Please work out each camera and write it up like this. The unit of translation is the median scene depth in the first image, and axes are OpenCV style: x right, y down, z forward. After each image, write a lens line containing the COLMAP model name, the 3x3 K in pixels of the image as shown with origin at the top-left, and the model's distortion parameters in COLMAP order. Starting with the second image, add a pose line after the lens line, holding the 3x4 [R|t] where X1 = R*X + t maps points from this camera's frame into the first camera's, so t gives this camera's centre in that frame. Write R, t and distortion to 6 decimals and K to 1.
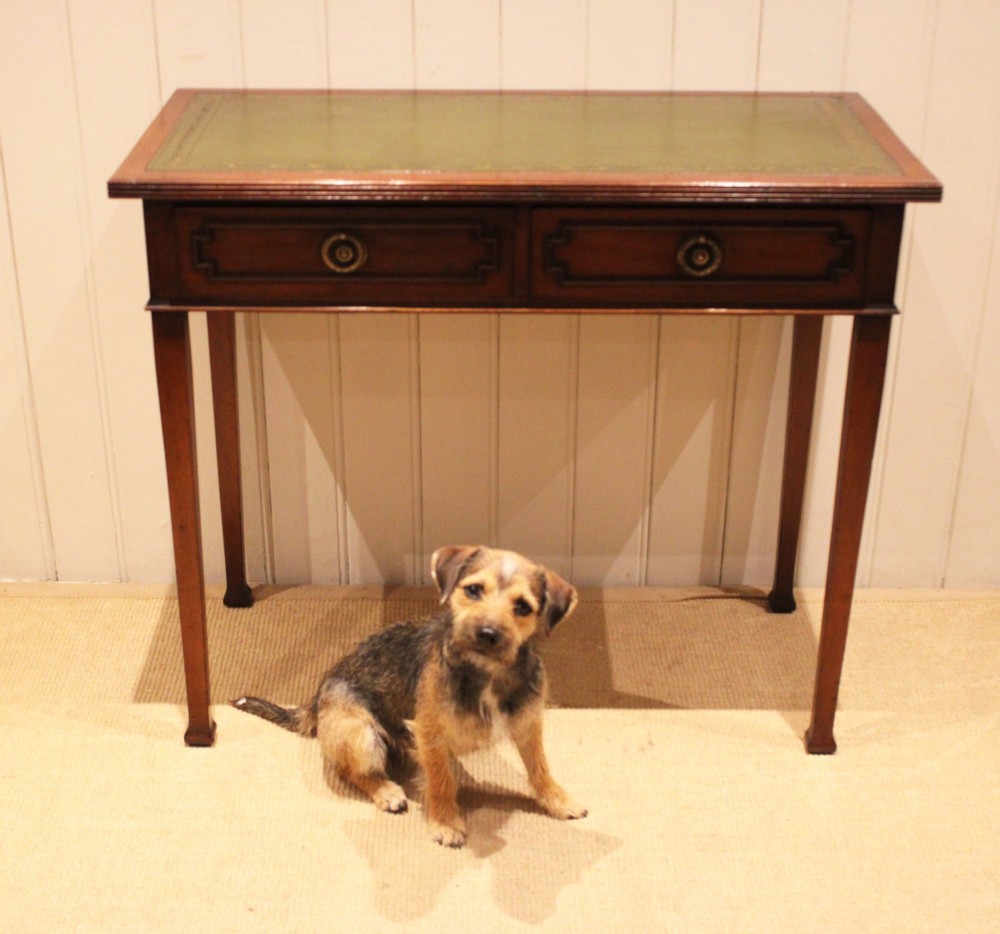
lens RADIAL K [[1709.5, 0, 433.8], [0, 1709.5, 505.5], [0, 0, 1]] dist [-0.072232, 0.000000]
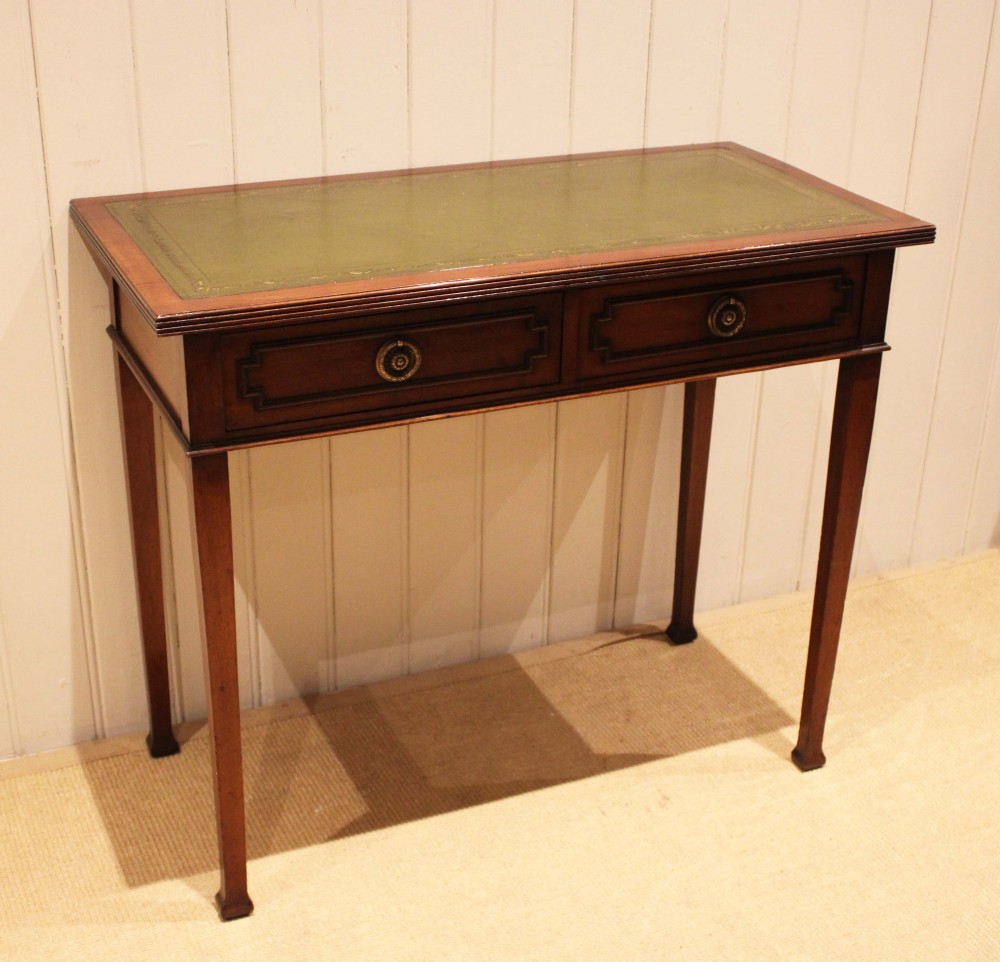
lens RADIAL K [[1645.0, 0, 494.0], [0, 1645.0, 529.3], [0, 0, 1]] dist [-0.086926, 0.000000]
pose [[0.902269, -0.172038, 0.395364, -0.308096], [0.171462, 0.984492, 0.037091, -0.067782], [-0.395614, 0.034324, 0.917775, 0.135418]]
